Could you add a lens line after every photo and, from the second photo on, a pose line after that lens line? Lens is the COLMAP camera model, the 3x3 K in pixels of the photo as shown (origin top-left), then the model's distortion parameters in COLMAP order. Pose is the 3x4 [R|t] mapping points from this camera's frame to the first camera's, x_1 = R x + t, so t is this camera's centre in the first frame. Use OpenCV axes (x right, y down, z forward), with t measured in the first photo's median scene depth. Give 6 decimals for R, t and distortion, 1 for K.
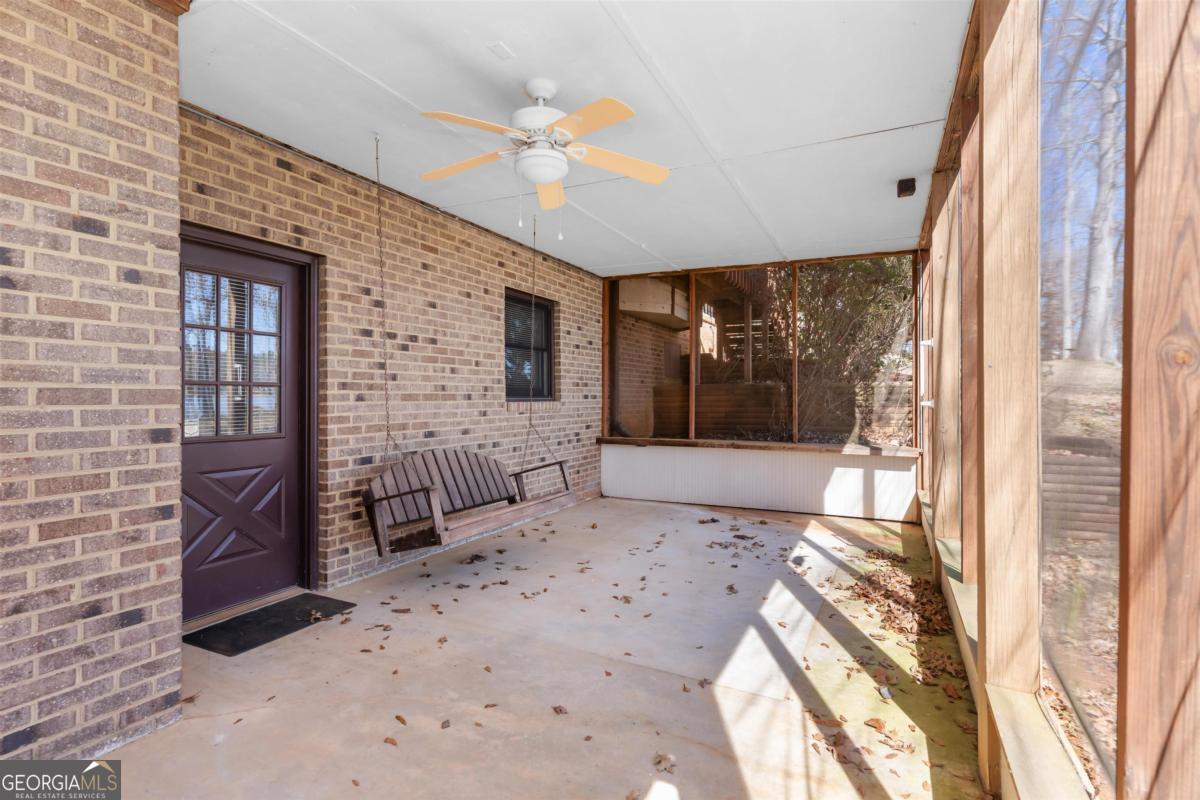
lens RADIAL K [[572.9, 0, 587.2], [0, 572.9, 400.7], [0, 0, 1]] dist [0.003411, 0.000603]
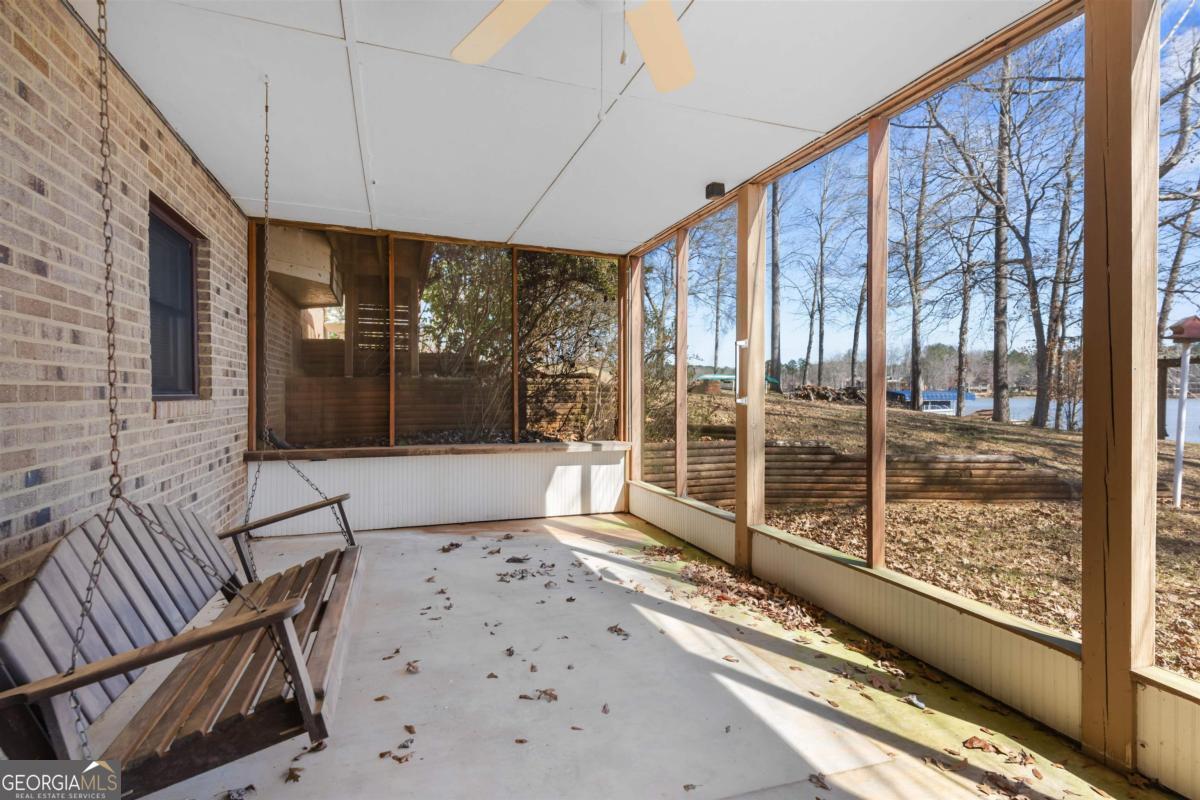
lens RADIAL K [[572.9, 0, 597.9], [0, 572.9, 397.5], [0, 0, 1]] dist [0.003411, 0.000603]
pose [[0.695166, -0.003010, 0.718843, -0.280736], [0.000765, 0.999994, 0.003447, -0.003914], [-0.718849, -0.001846, 0.695164, 0.367296]]
